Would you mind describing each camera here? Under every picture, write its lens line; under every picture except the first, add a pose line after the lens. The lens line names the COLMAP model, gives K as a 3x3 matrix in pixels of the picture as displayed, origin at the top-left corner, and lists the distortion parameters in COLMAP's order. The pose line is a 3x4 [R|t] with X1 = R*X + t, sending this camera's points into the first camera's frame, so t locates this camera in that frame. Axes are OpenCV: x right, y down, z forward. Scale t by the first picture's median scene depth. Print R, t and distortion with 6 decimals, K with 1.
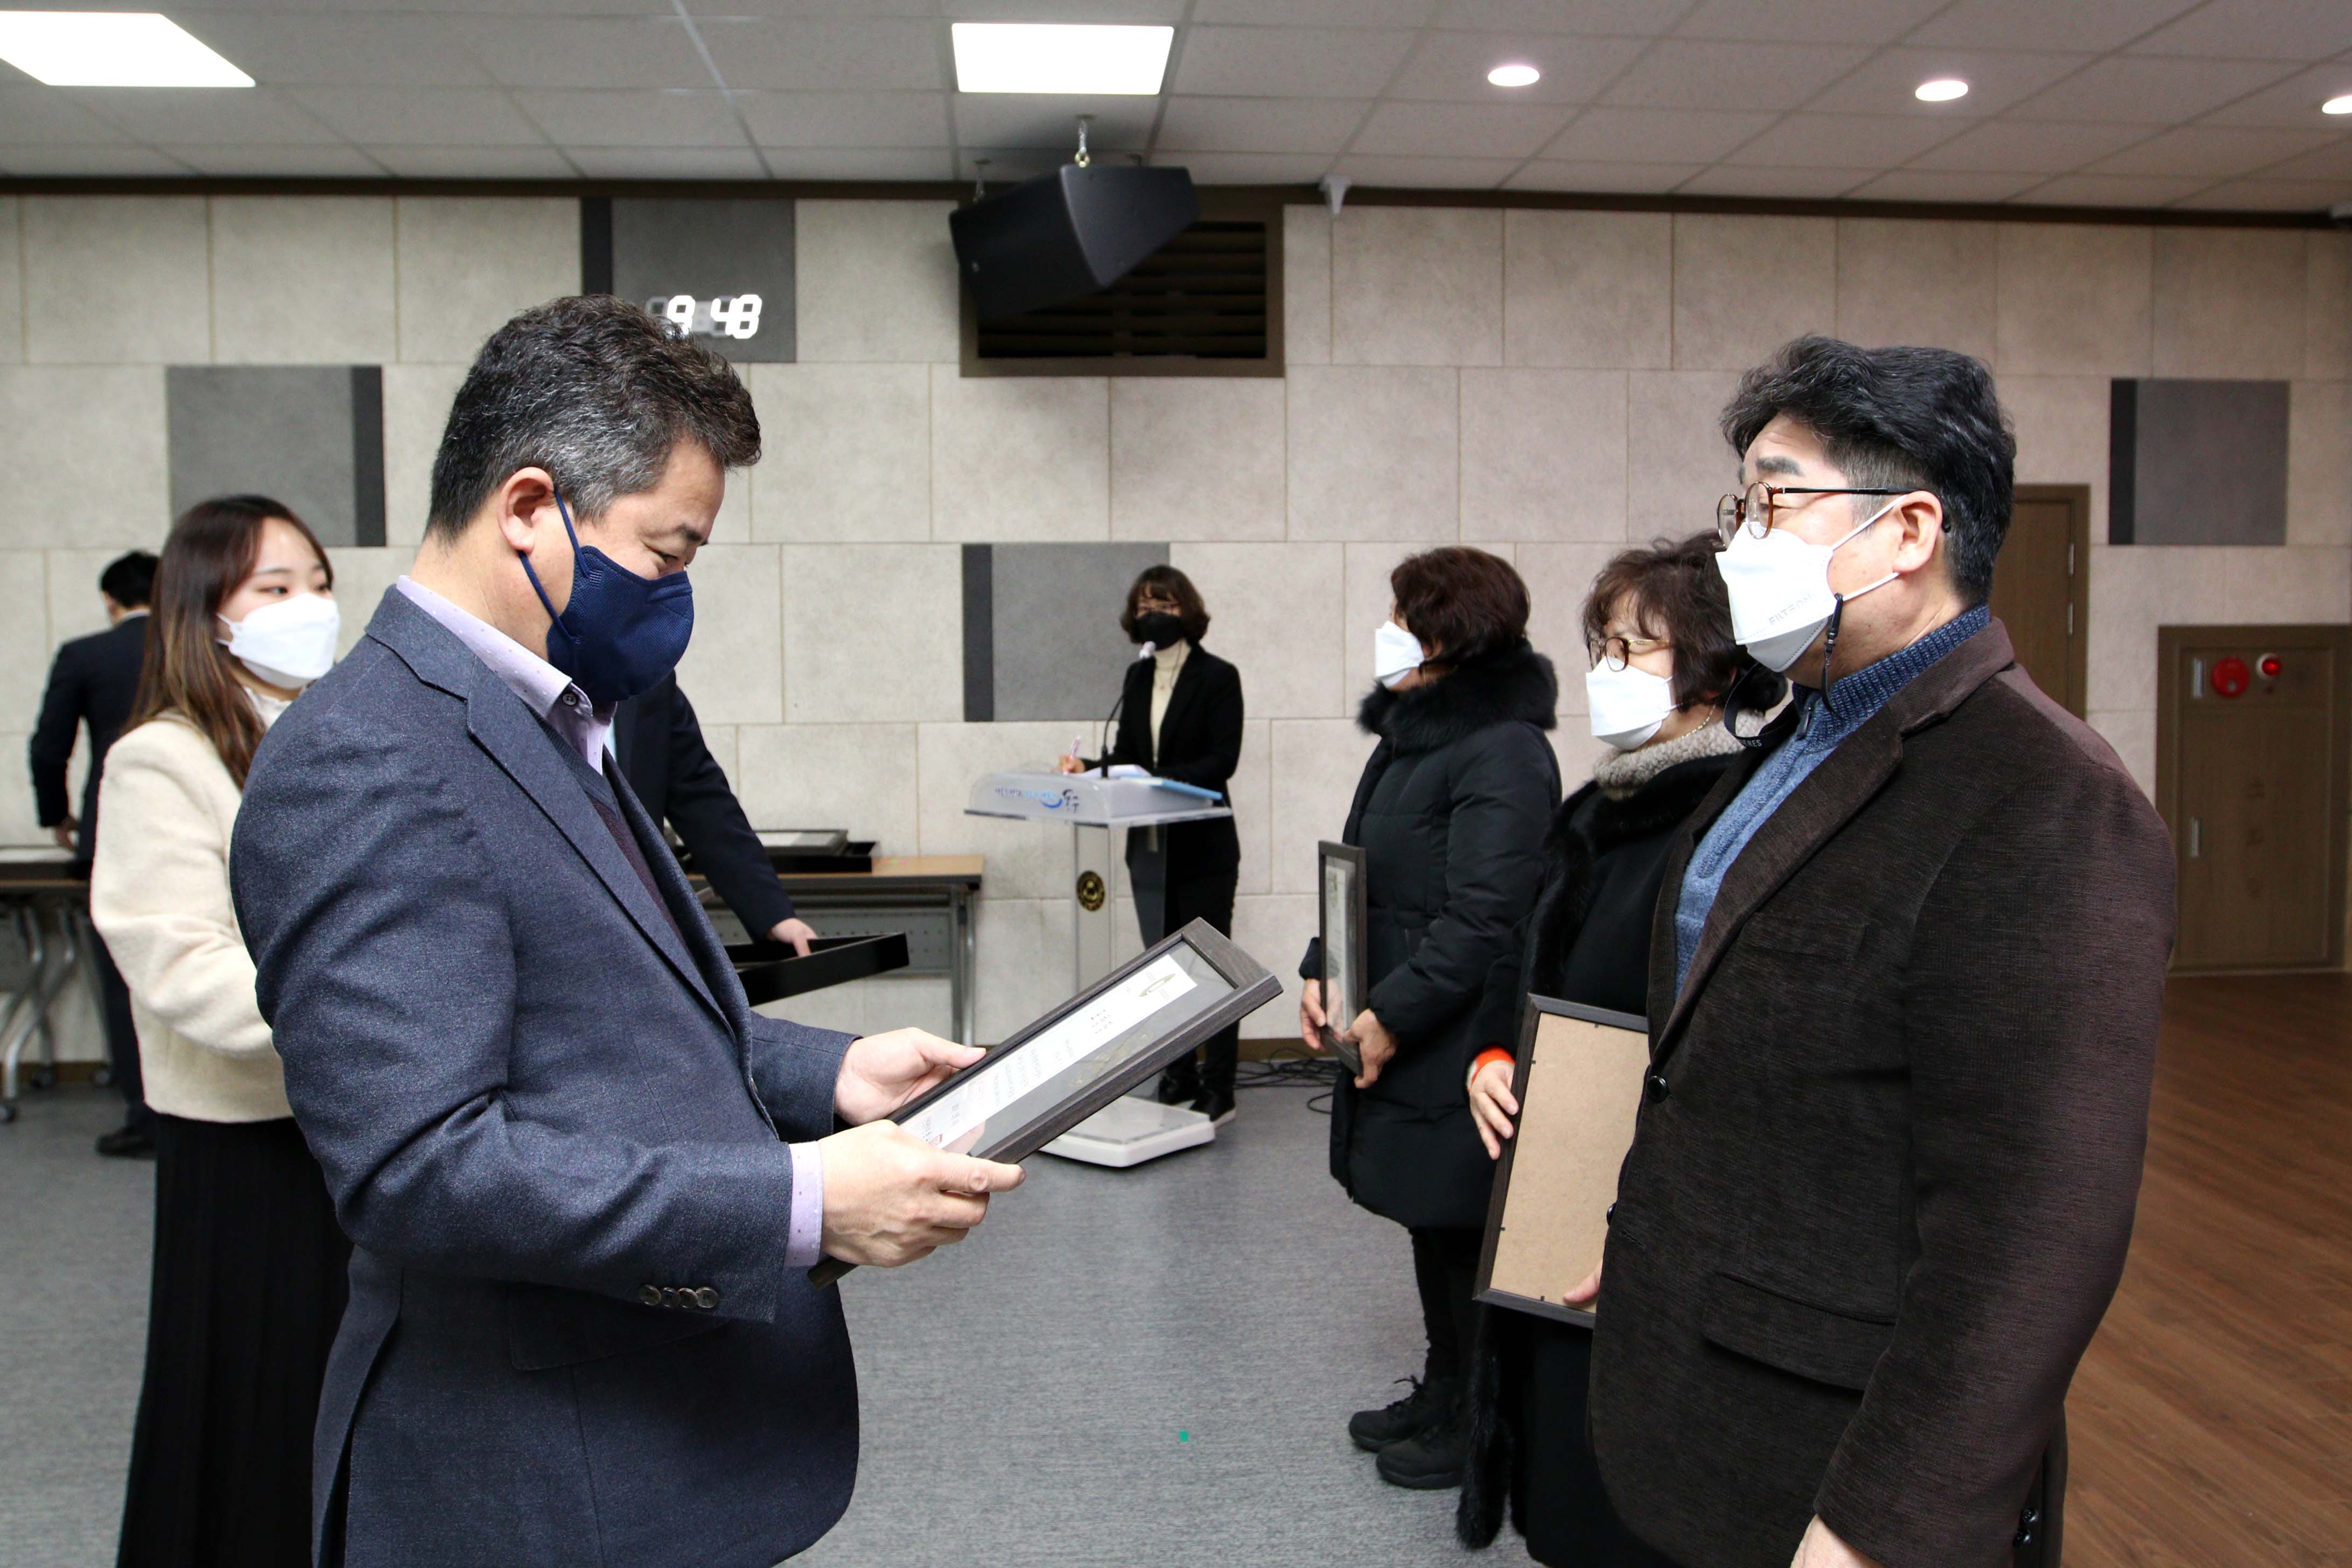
lens RADIAL K [[1767.2, 0, 1169.8], [0, 1767.2, 736.6], [0, 0, 1]] dist [-0.076369, 0.052018]
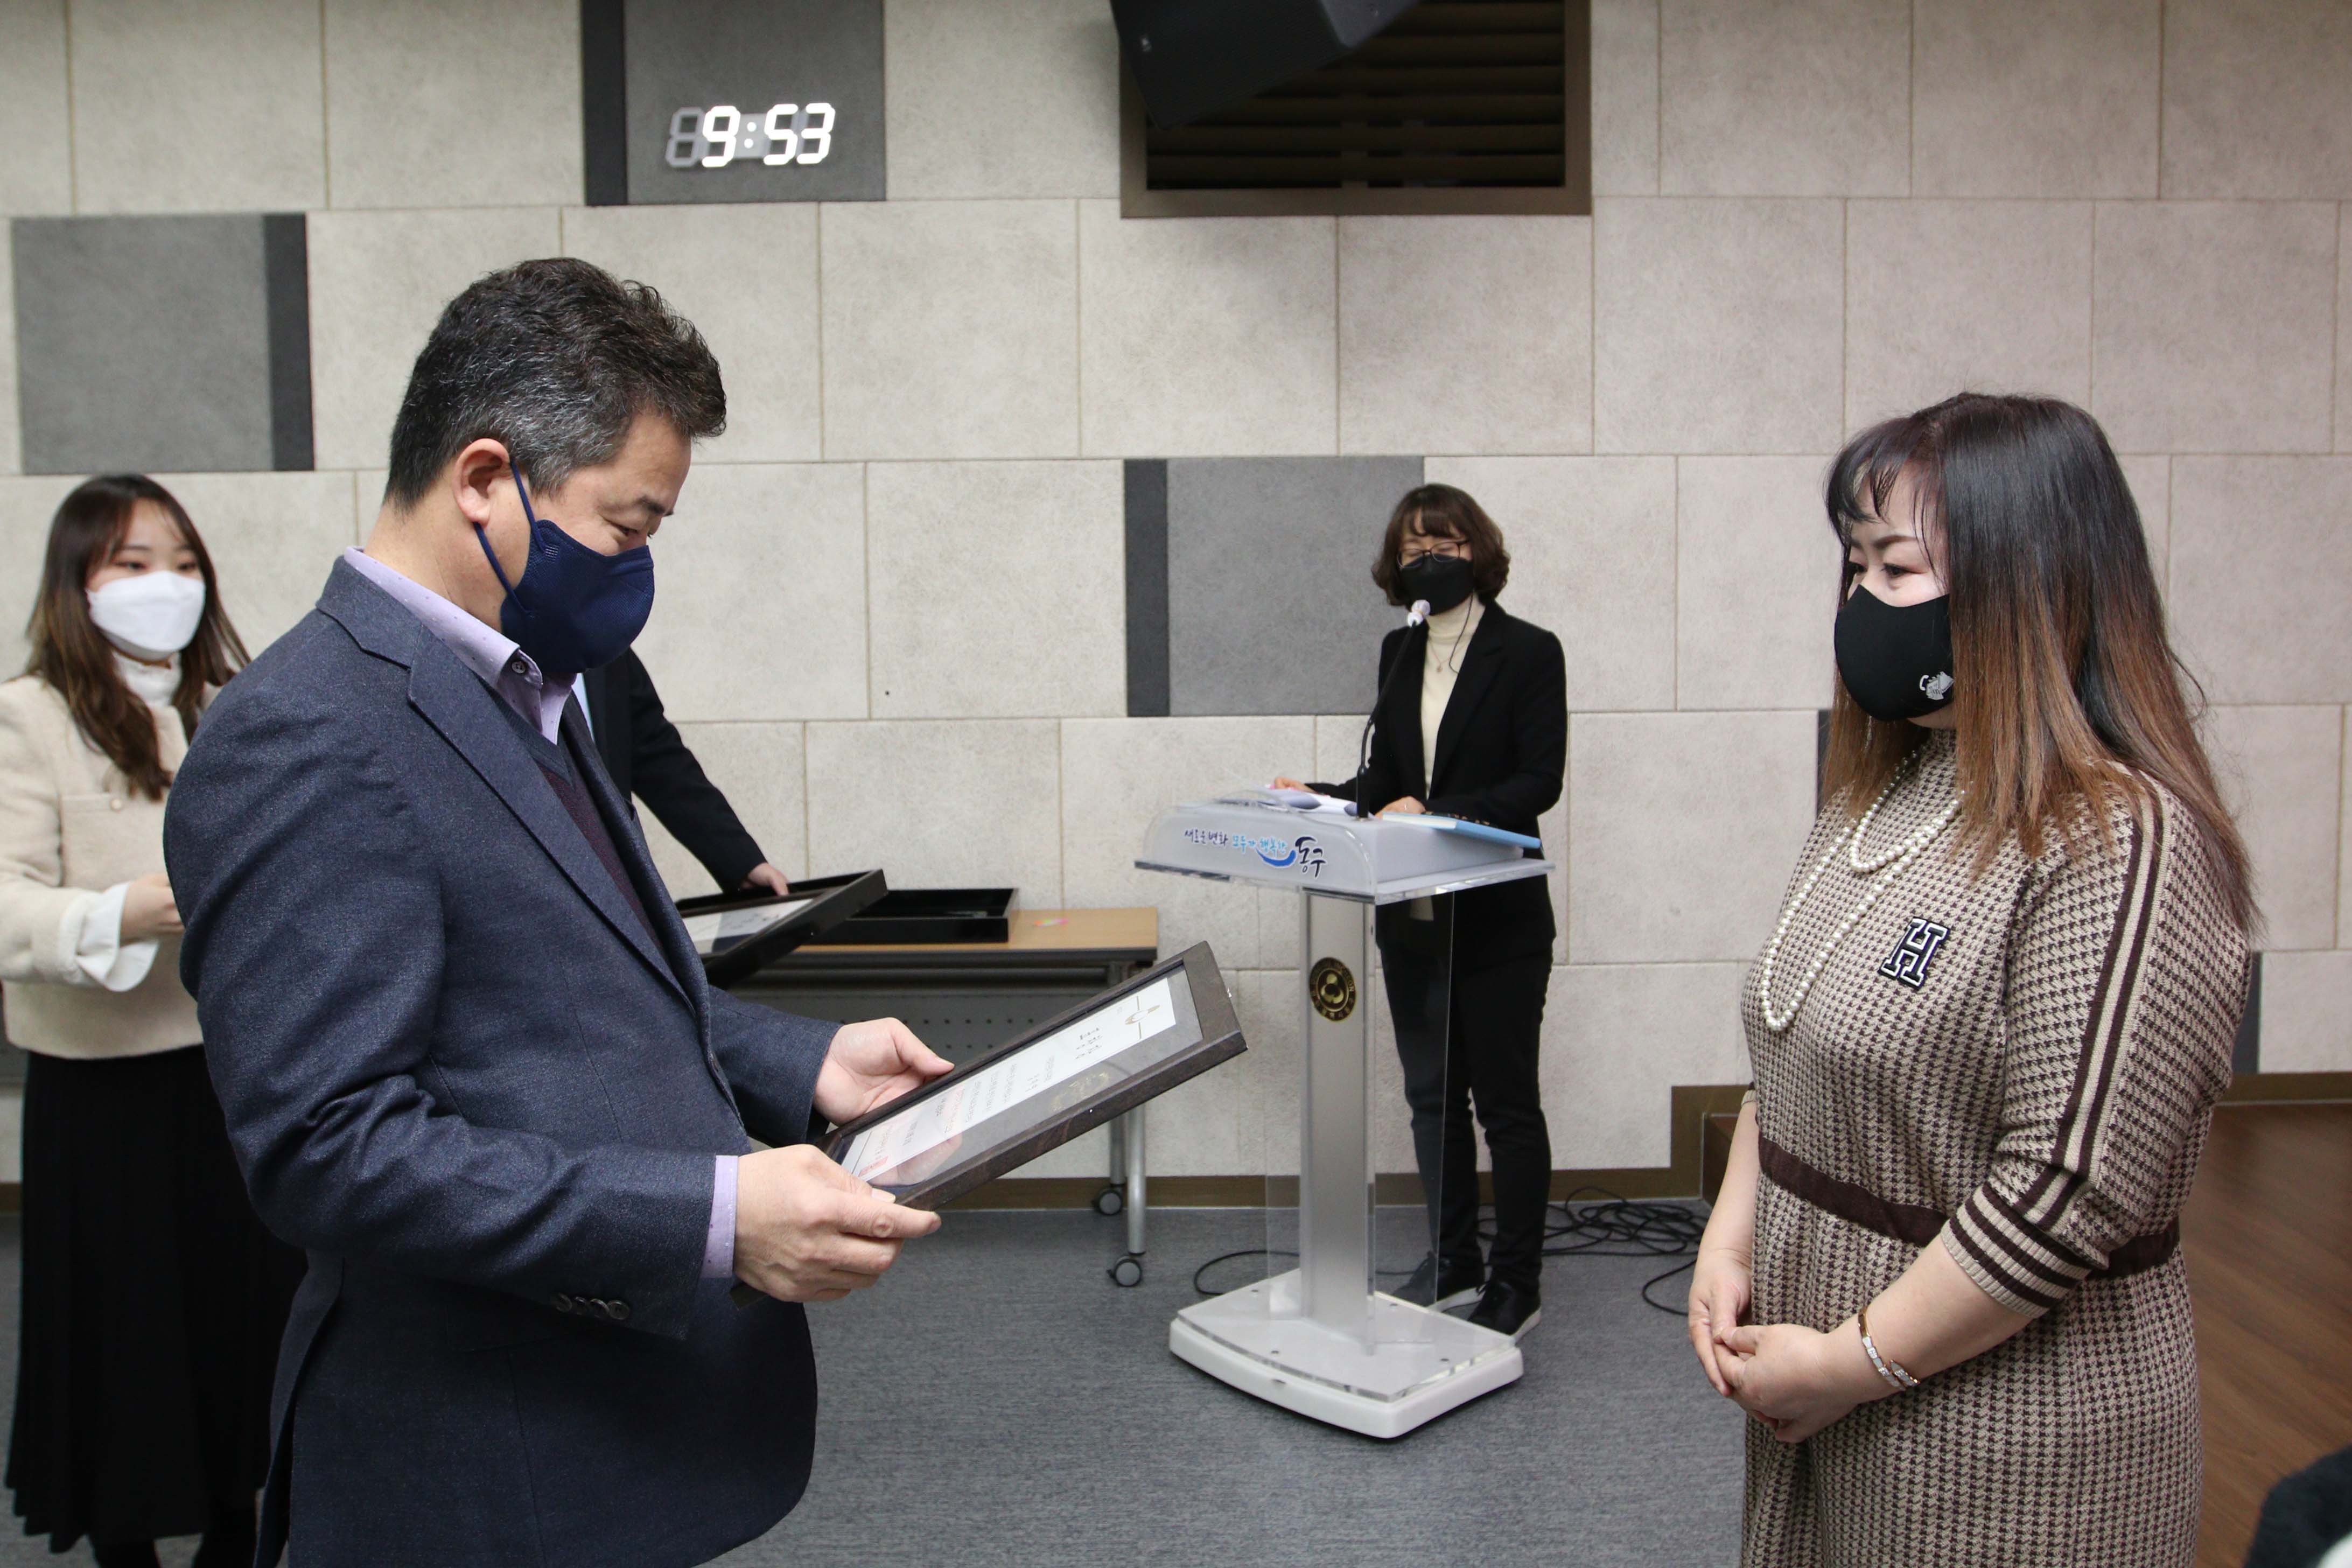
lens RADIAL K [[1827.7, 0, 1180.9], [0, 1827.7, 724.7], [0, 0, 1]] dist [-0.074204, 0.046055]
pose [[0.997556, 0.001167, -0.069865, -0.045585], [-0.000099, 0.999883, 0.015286, -0.016249], [0.069875, -0.015241, 0.997439, 0.286975]]
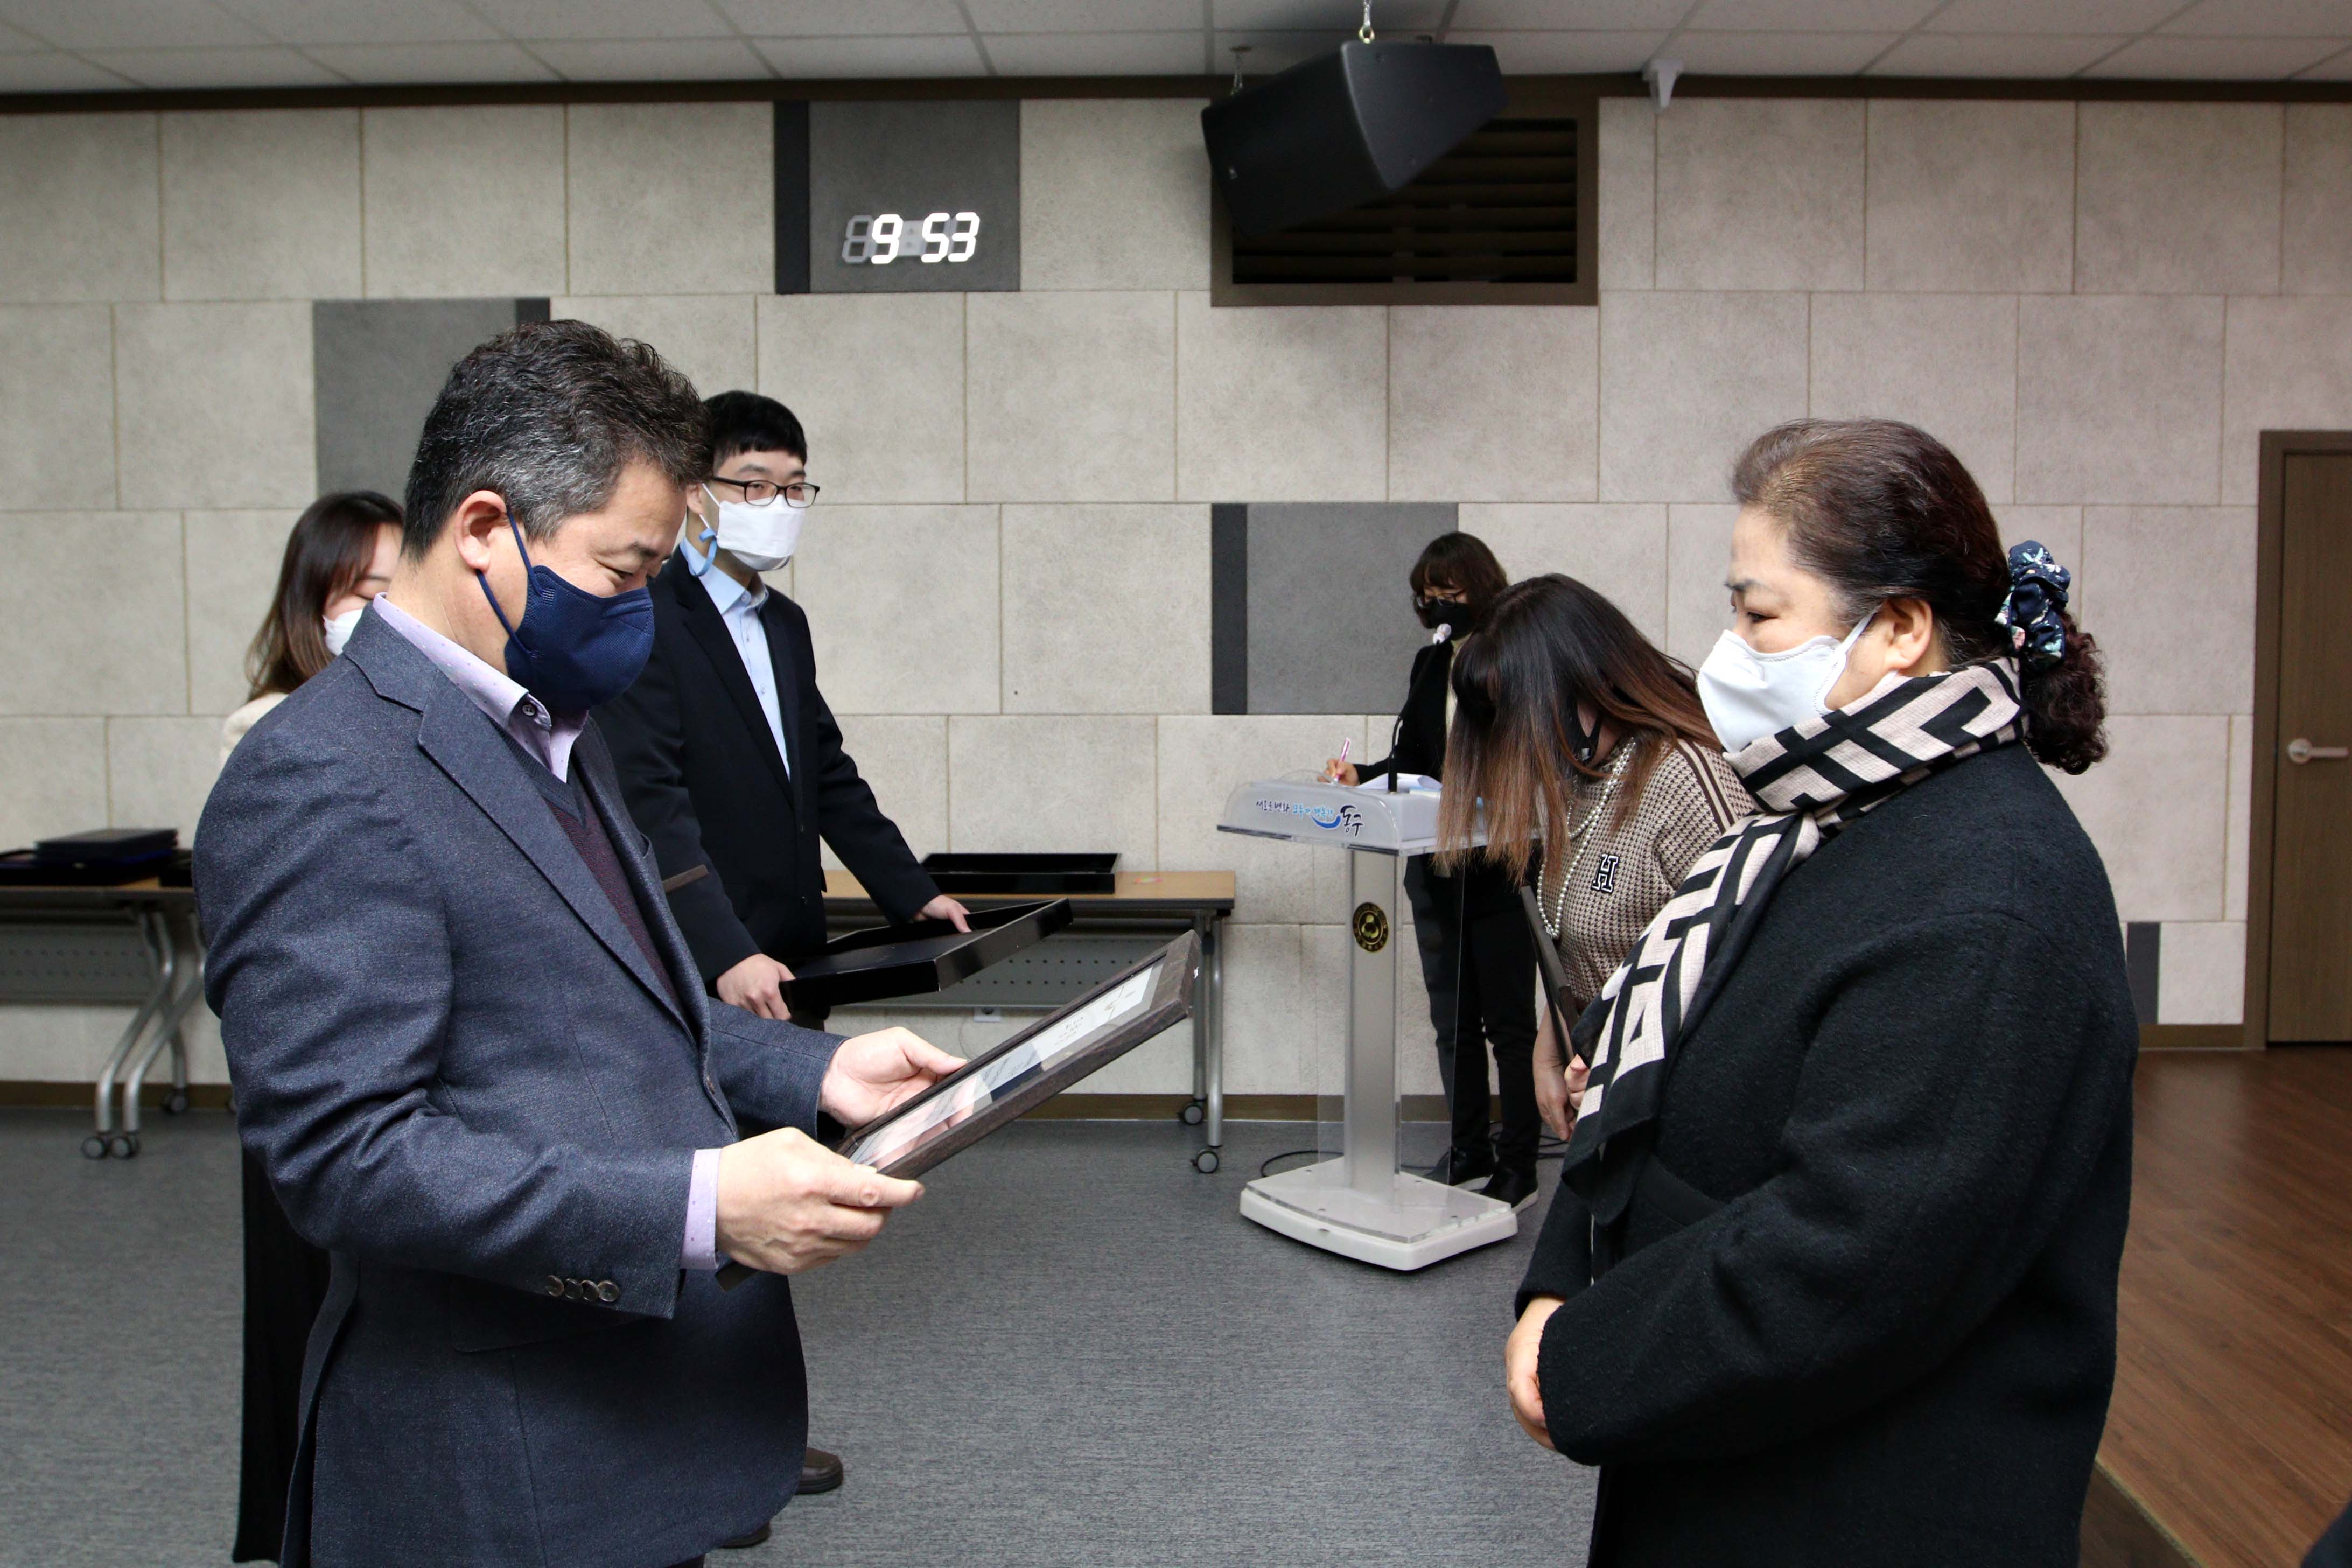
lens RADIAL K [[1803.0, 0, 1200.9], [0, 1803.0, 707.5], [0, 0, 1]] dist [-0.075794, 0.051568]
pose [[0.995047, 0.011309, -0.098763, -0.036723], [-0.010915, 0.999930, 0.004532, -0.015529], [0.098808, -0.003431, 0.995101, 0.139871]]
